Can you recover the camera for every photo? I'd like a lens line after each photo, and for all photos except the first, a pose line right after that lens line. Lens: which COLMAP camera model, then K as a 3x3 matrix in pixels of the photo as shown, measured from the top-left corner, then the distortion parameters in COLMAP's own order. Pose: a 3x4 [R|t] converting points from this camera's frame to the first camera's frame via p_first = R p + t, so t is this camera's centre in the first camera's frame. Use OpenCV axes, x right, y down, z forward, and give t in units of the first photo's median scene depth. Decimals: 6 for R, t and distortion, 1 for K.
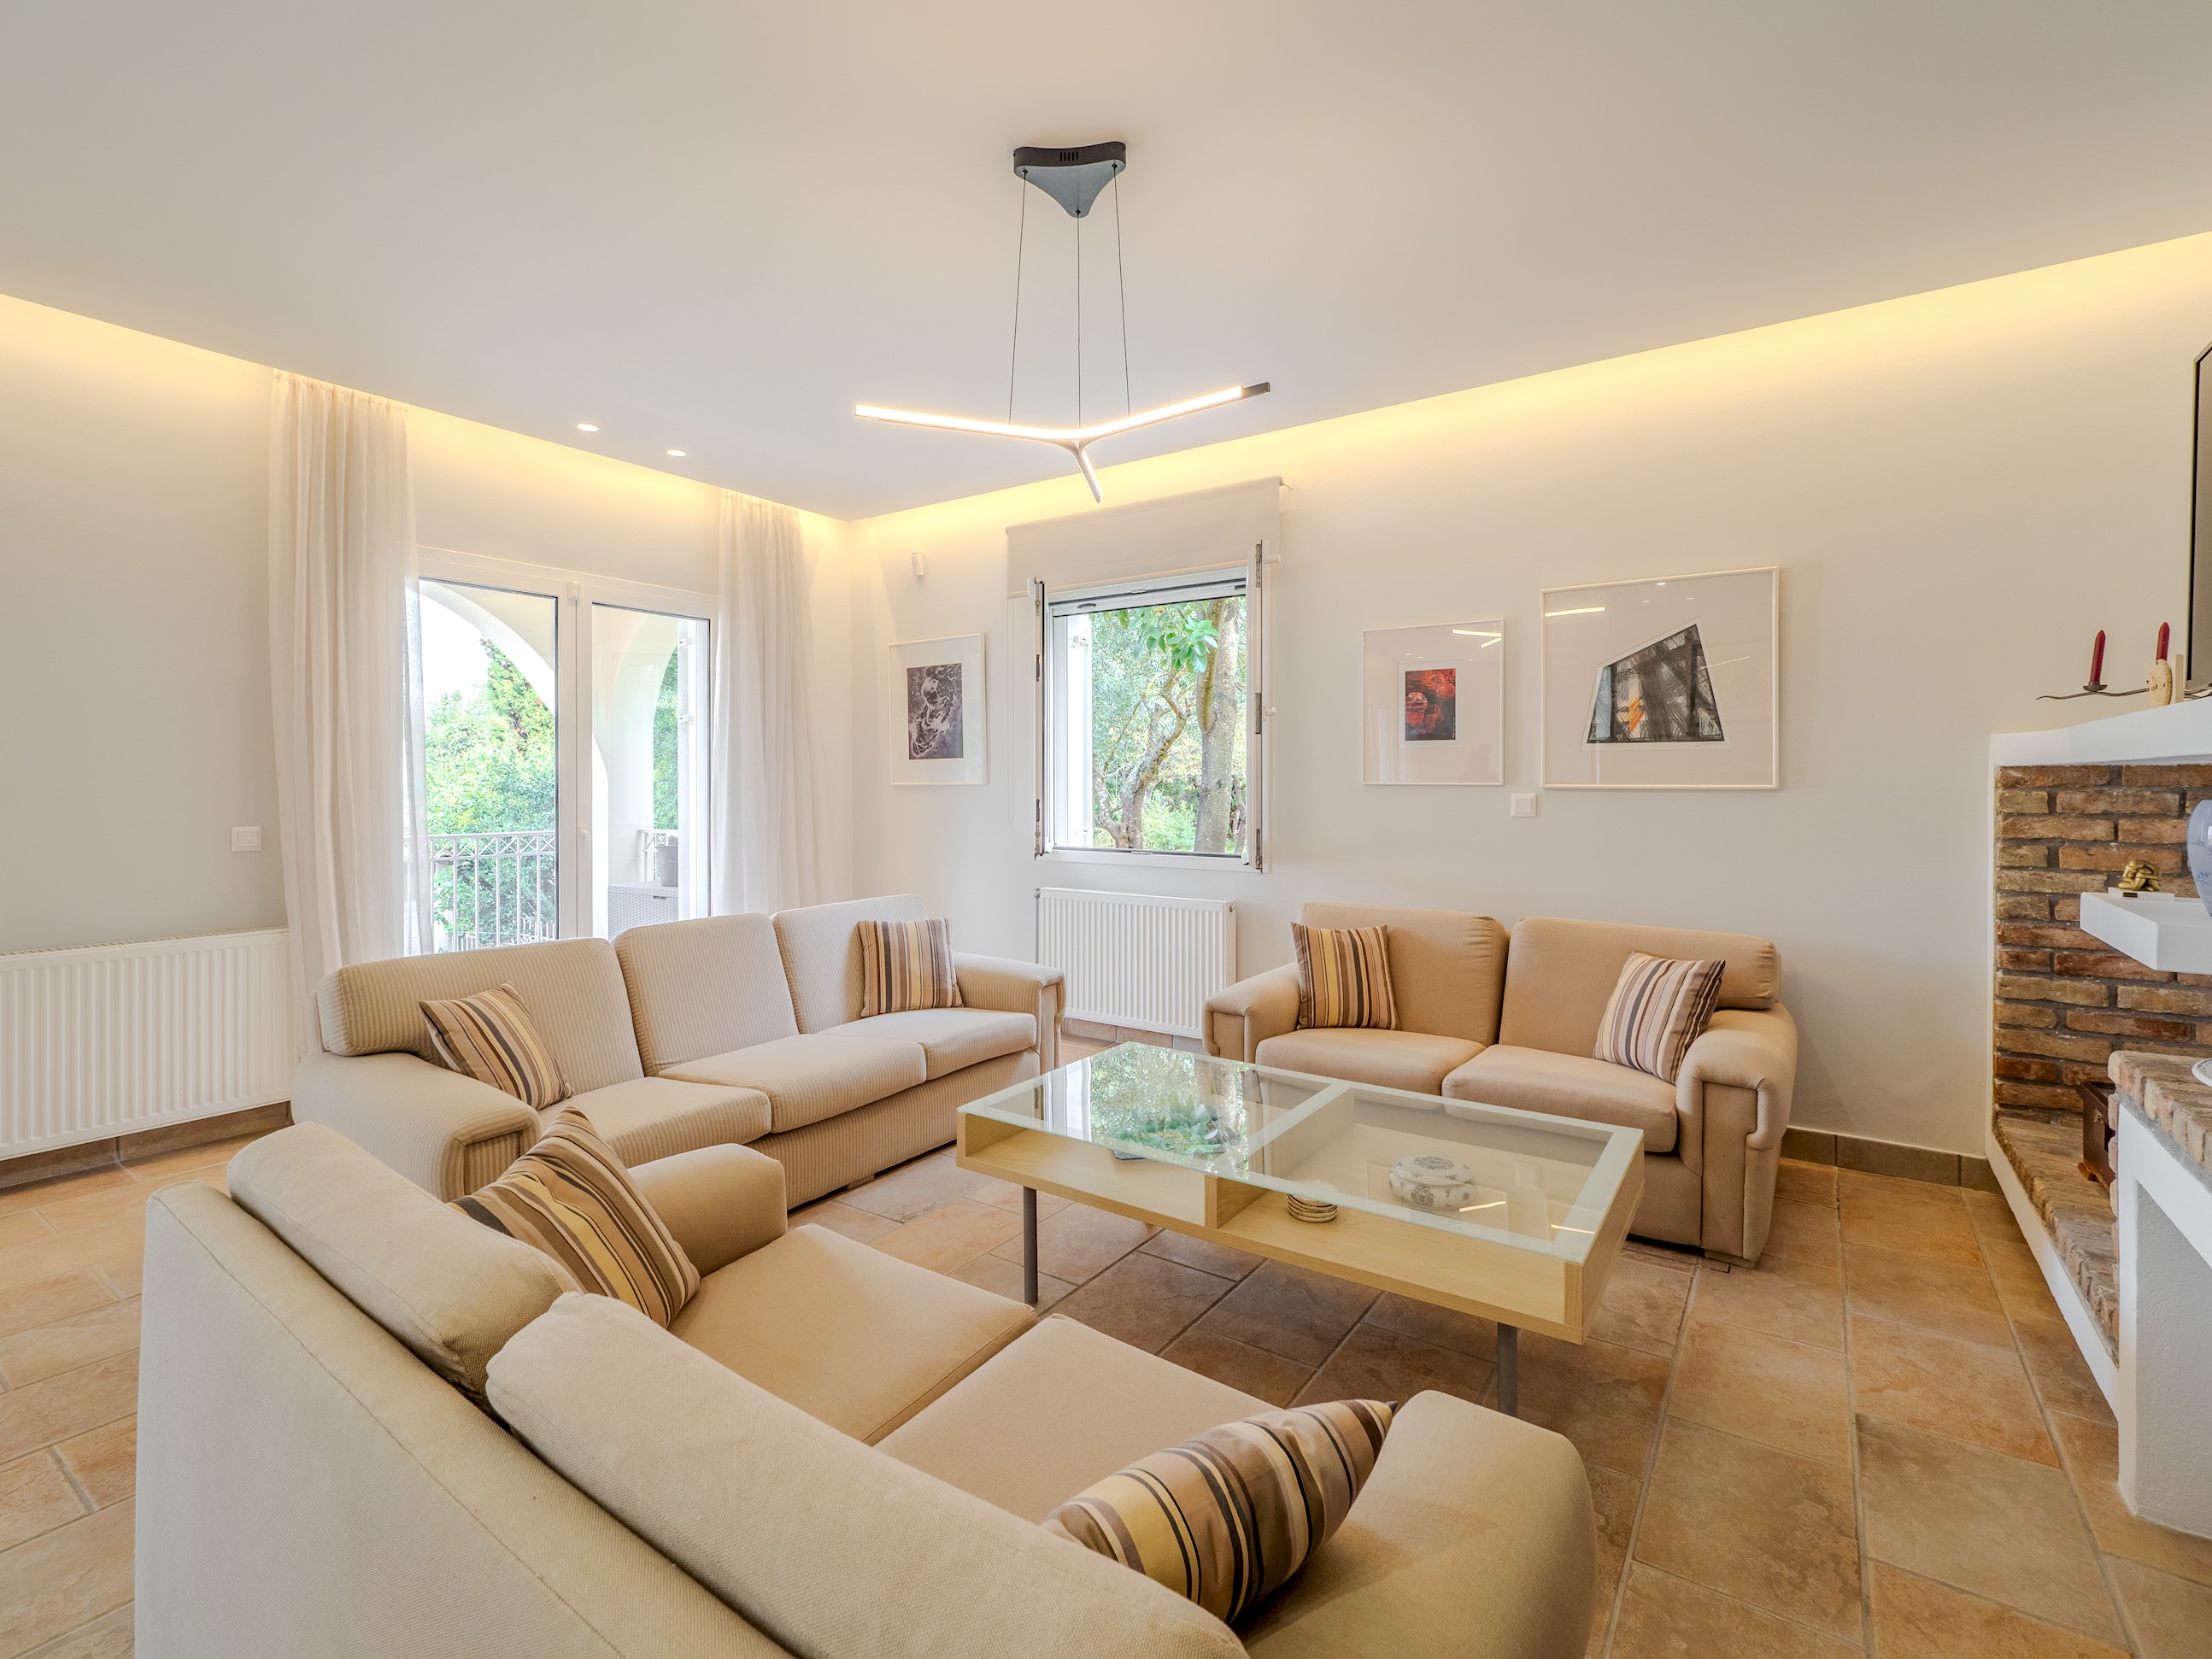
lens RADIAL K [[1032.6, 0, 1102.0], [0, 1032.6, 785.4], [0, 0, 1]] dist [-0.001094, -0.000234]
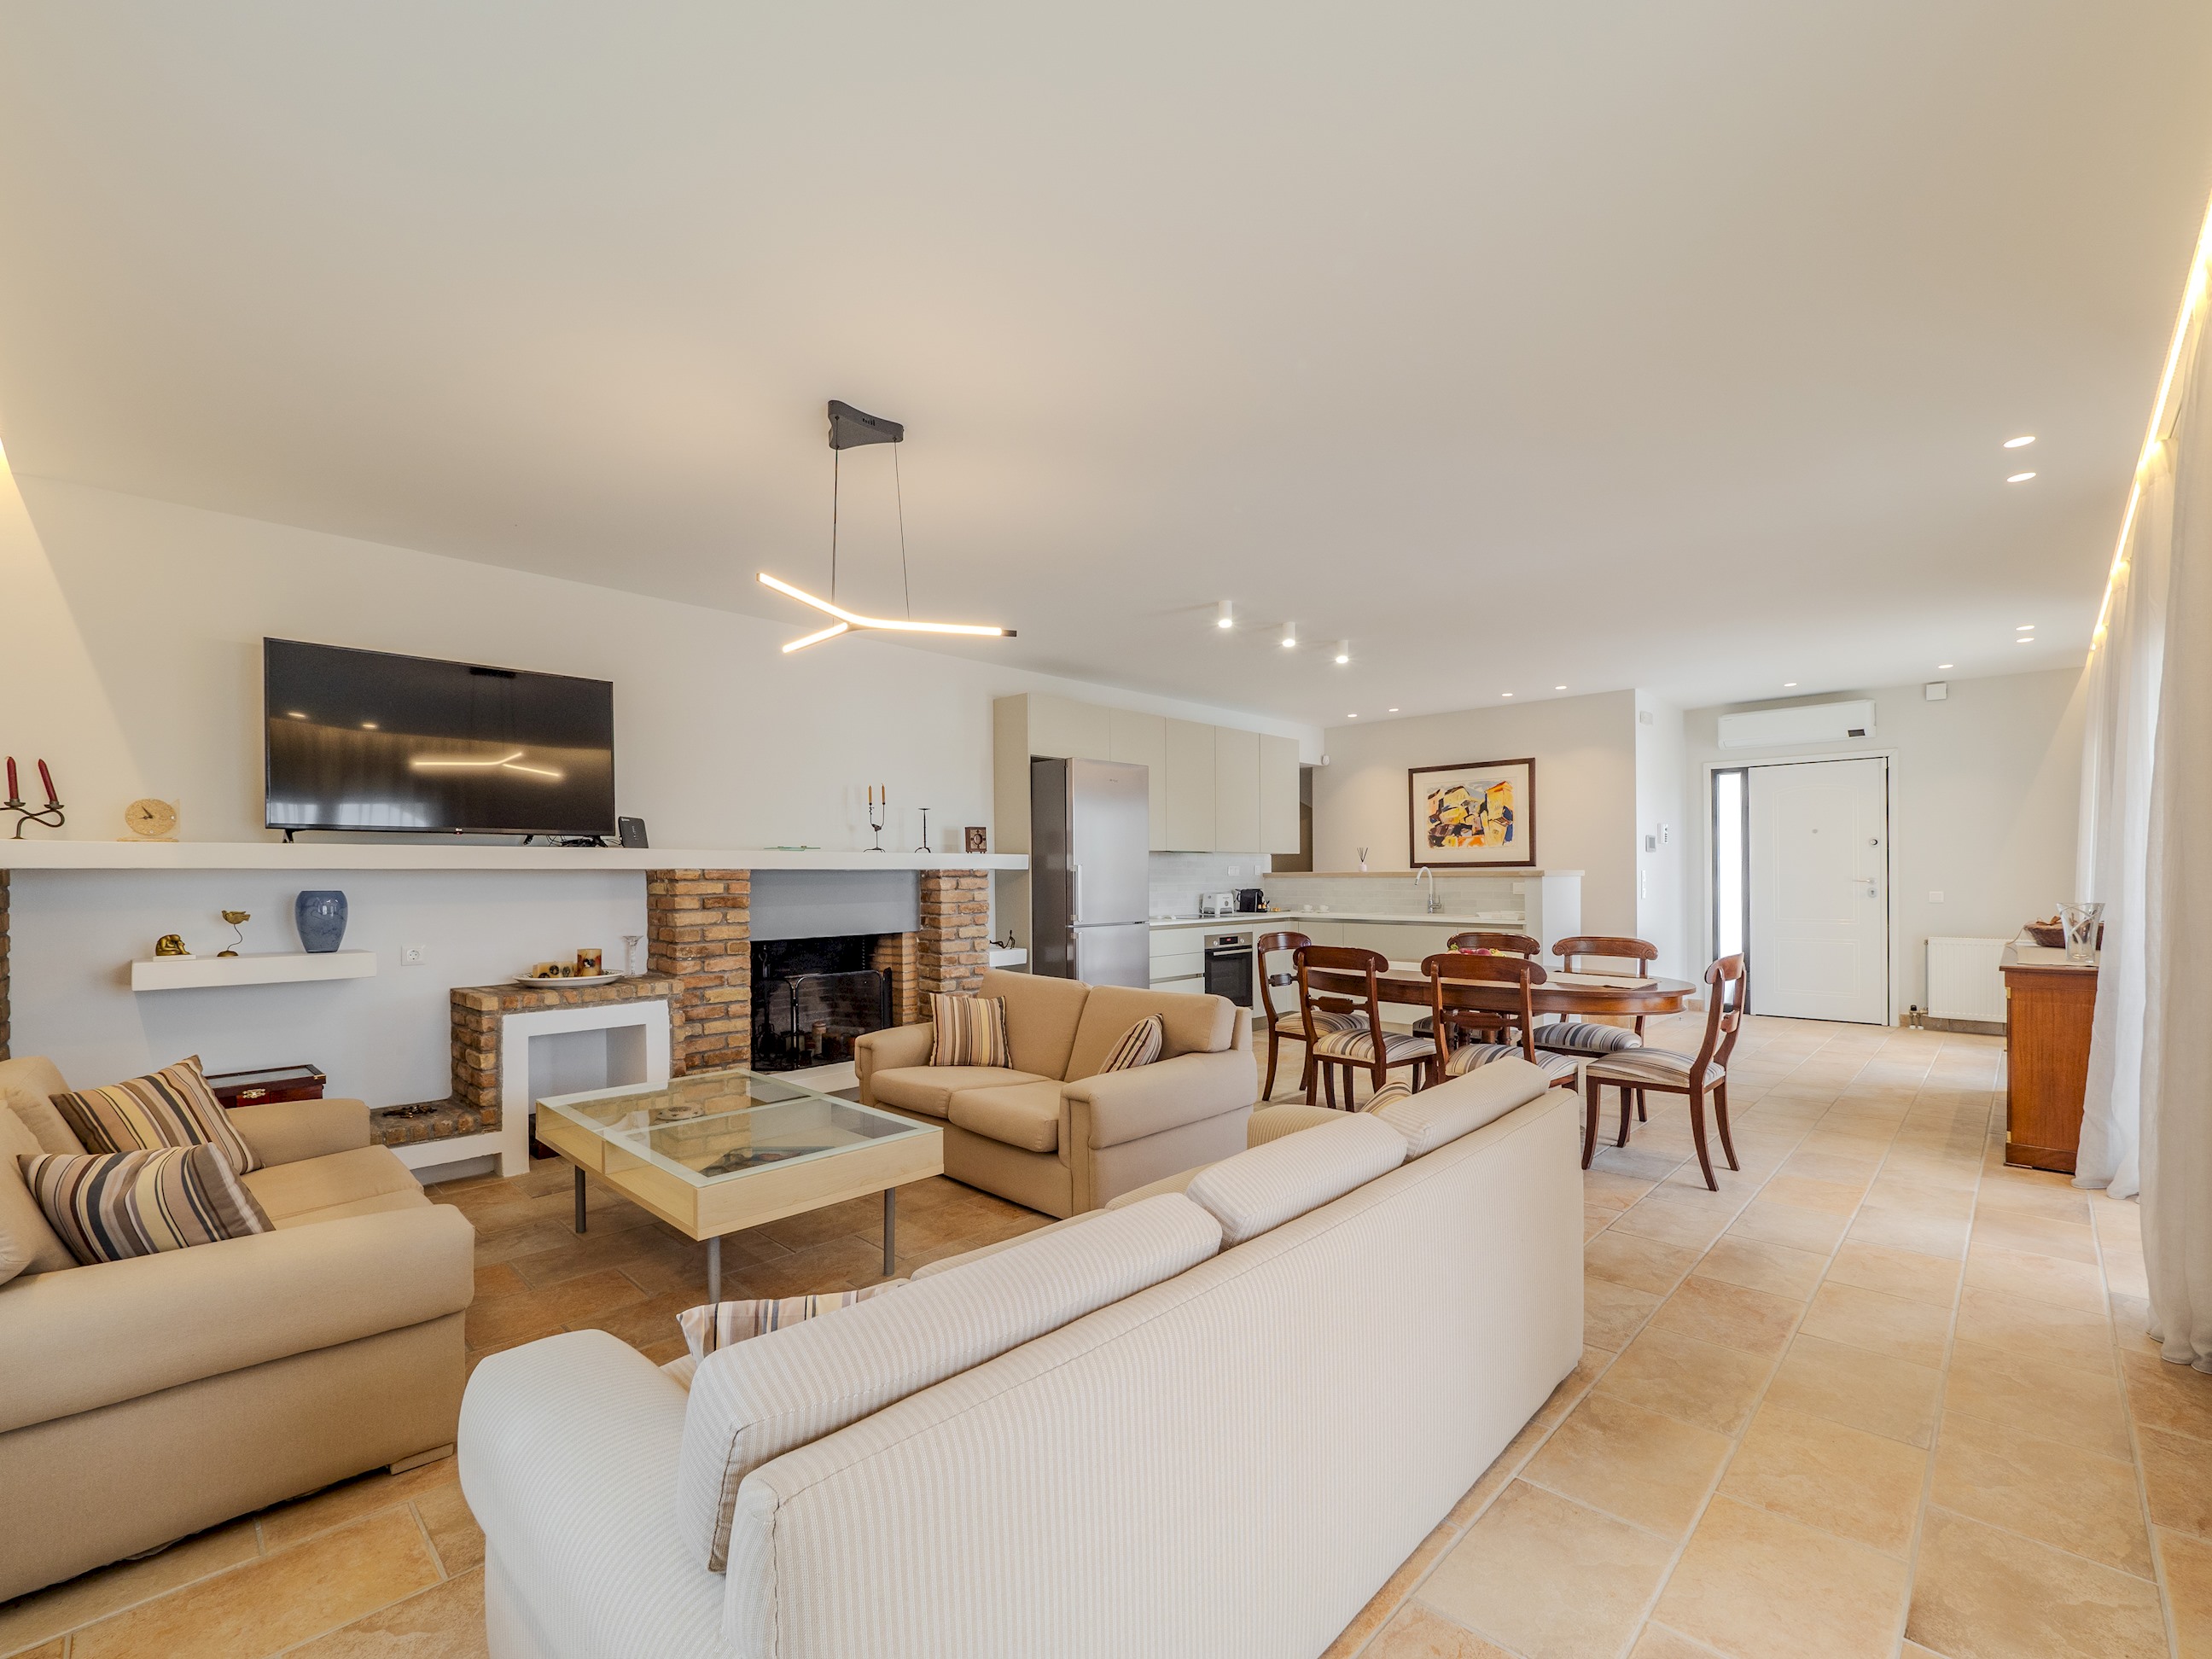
lens RADIAL K [[952.9, 0, 1106.1], [0, 952.9, 870.0], [0, 0, 1]] dist [-0.001807, -0.000307]
pose [[-0.987450, 0.007507, 0.157751, -0.368939], [0.006948, 0.999967, -0.004098, -0.004317], [-0.157776, -0.002951, -0.987470, 1.472086]]
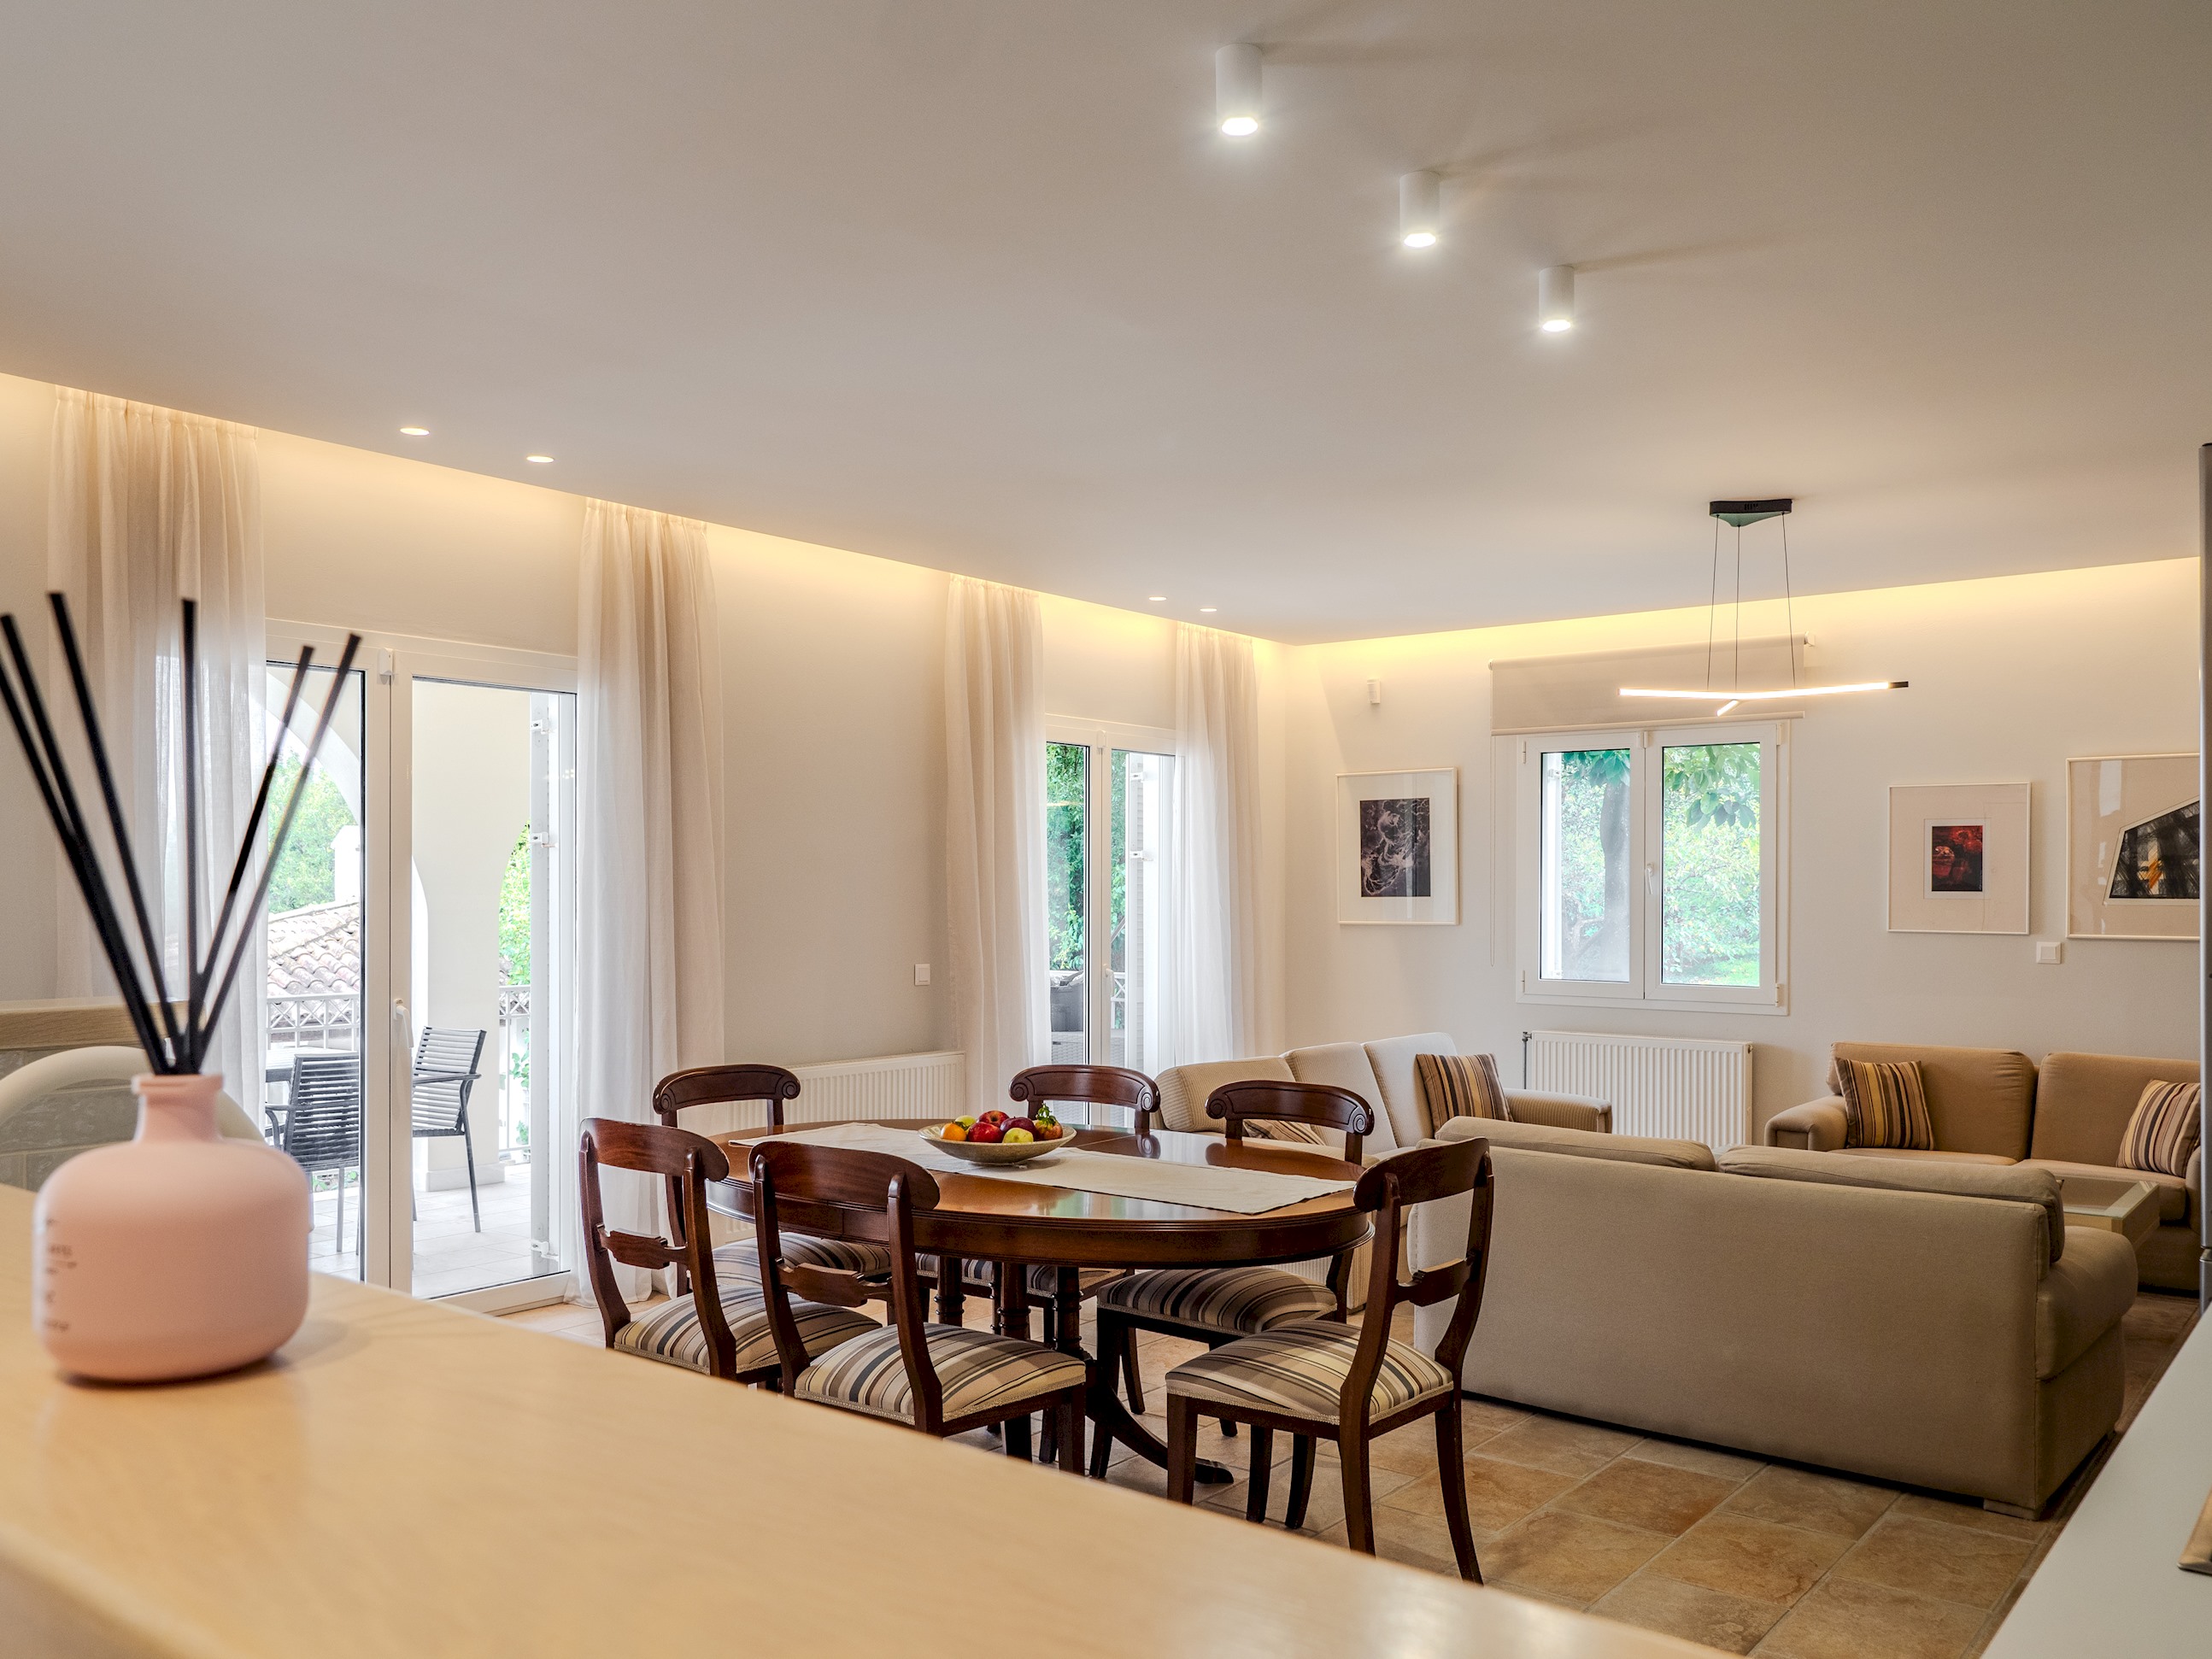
lens RADIAL K [[1782.3, 0, 1070.3], [0, 1782.3, 899.3], [0, 0, 1]] dist [-0.004829, -0.006832]
pose [[0.997602, 0.003570, -0.069117, -0.531708], [-0.003251, 0.999984, 0.004719, -0.045813], [0.069133, -0.004483, 0.997597, -1.021182]]
